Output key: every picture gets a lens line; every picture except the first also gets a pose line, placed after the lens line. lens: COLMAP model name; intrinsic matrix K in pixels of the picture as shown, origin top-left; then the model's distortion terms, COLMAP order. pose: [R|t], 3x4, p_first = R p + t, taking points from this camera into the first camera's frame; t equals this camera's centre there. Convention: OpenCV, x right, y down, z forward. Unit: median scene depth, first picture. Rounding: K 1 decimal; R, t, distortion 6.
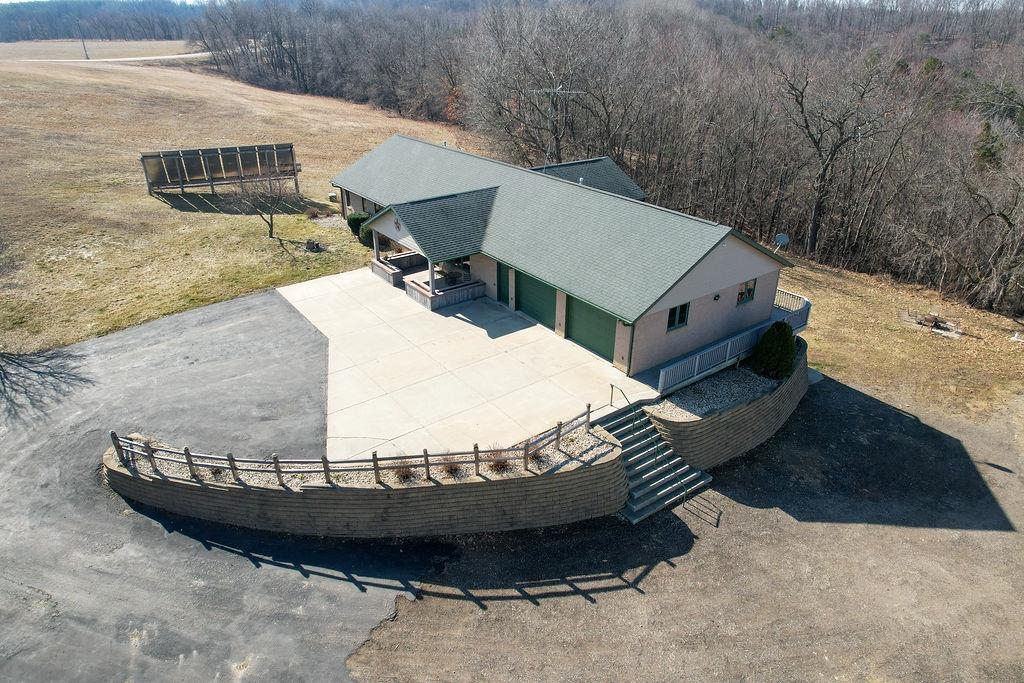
lens RADIAL K [[653.0, 0, 516.7], [0, 653.0, 361.5], [0, 0, 1]] dist [-0.084108, 0.073674]
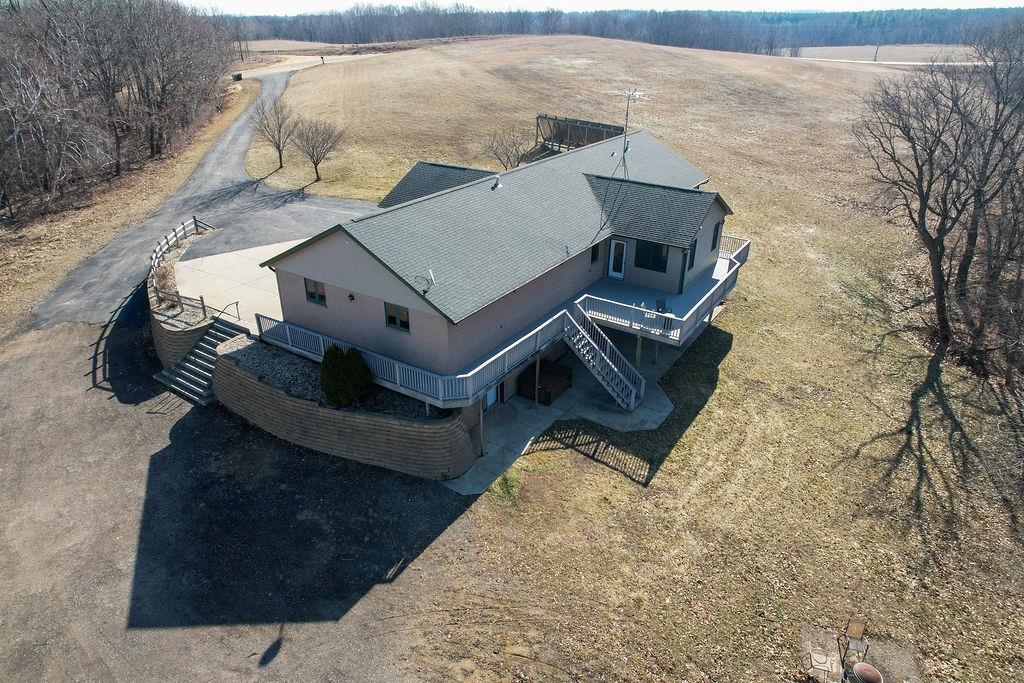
lens RADIAL K [[653.0, 0, 516.7], [0, 653.0, 361.5], [0, 0, 1]] dist [-0.084108, 0.073674]
pose [[0.342524, 0.441491, -0.829315, 1.478226], [-0.450494, 0.851795, 0.267395, -0.461816], [0.824459, 0.282012, 0.490650, 0.920141]]
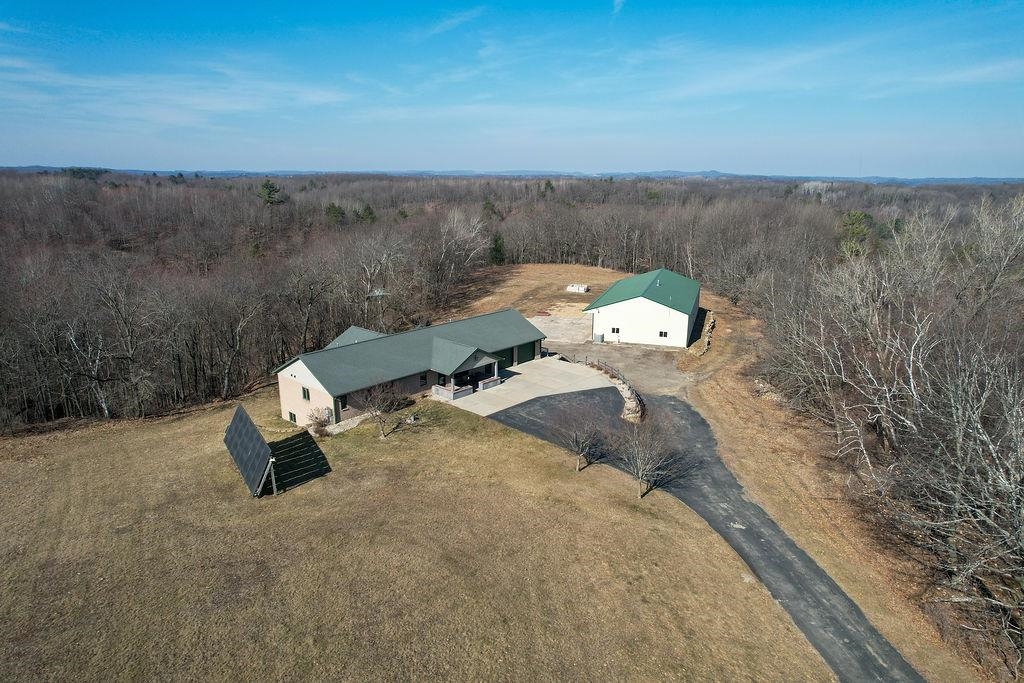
lens RADIAL K [[653.0, 0, 516.7], [0, 653.0, 361.5], [0, 0, 1]] dist [-0.084108, 0.073674]
pose [[-0.197918, -0.284576, 0.938001, -3.004956], [0.453586, 0.821724, 0.345006, -1.200978], [-0.868958, 0.493747, -0.033554, 1.380869]]
